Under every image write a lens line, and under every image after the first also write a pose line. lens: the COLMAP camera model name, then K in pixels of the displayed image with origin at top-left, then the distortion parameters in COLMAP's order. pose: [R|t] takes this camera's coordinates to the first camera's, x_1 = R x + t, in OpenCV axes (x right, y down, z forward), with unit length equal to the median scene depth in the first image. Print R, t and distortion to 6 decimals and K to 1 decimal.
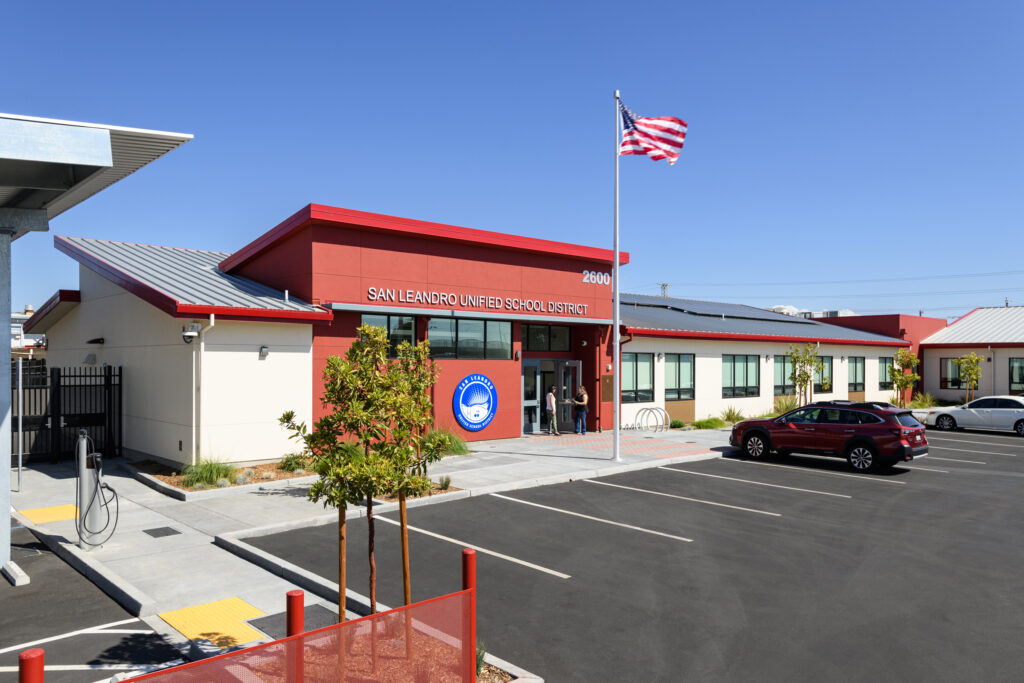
lens RADIAL K [[772.1, 0, 538.8], [0, 772.1, 357.1], [0, 0, 1]] dist [-0.000533, -0.004456]
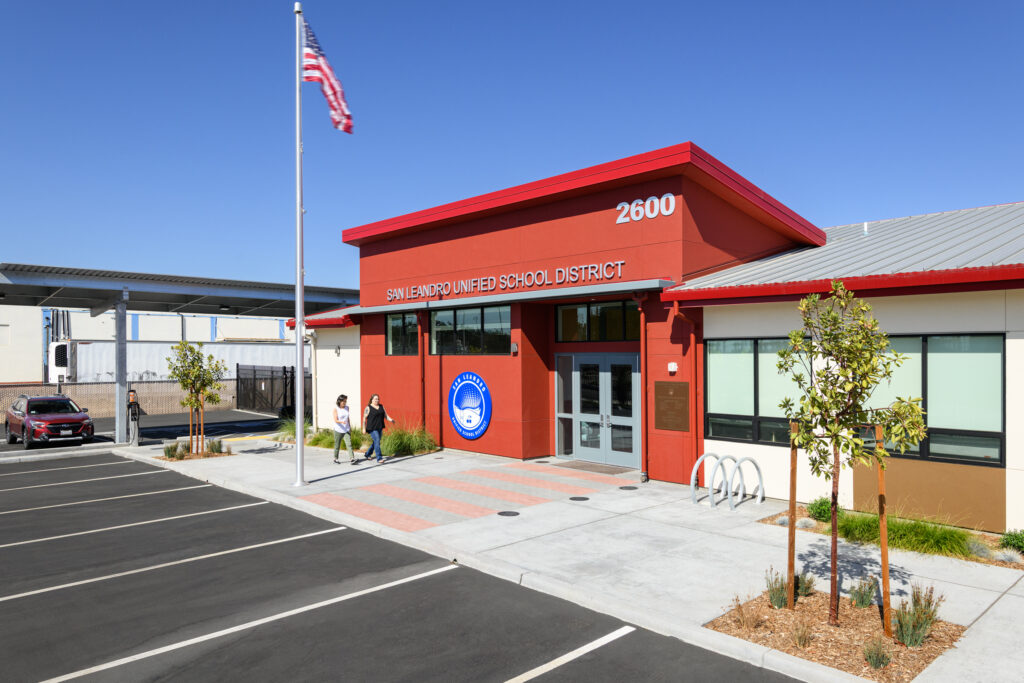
lens RADIAL K [[748.4, 0, 512.2], [0, 748.4, 357.6], [0, 0, 1]] dist [0.043339, -0.000587]
pose [[-0.038048, 0.000655, -0.999276, 0.731546], [0.010838, 0.999941, 0.000243, 0.006299], [0.999217, -0.010821, -0.038053, 1.073173]]
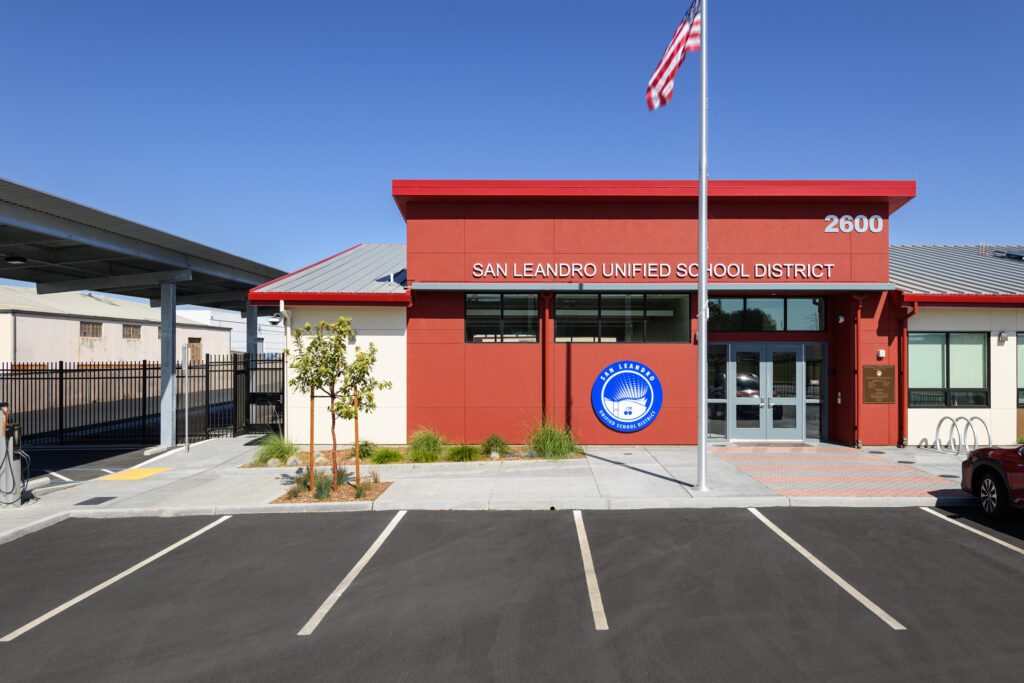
lens RADIAL K [[772.1, 0, 538.8], [0, 772.1, 357.1], [0, 0, 1]] dist [-0.000533, -0.004456]
pose [[0.730113, 0.005003, -0.683308, 0.396895], [0.006354, 0.999880, 0.014109, 0.005736], [0.683297, -0.014643, 0.729994, 0.350813]]
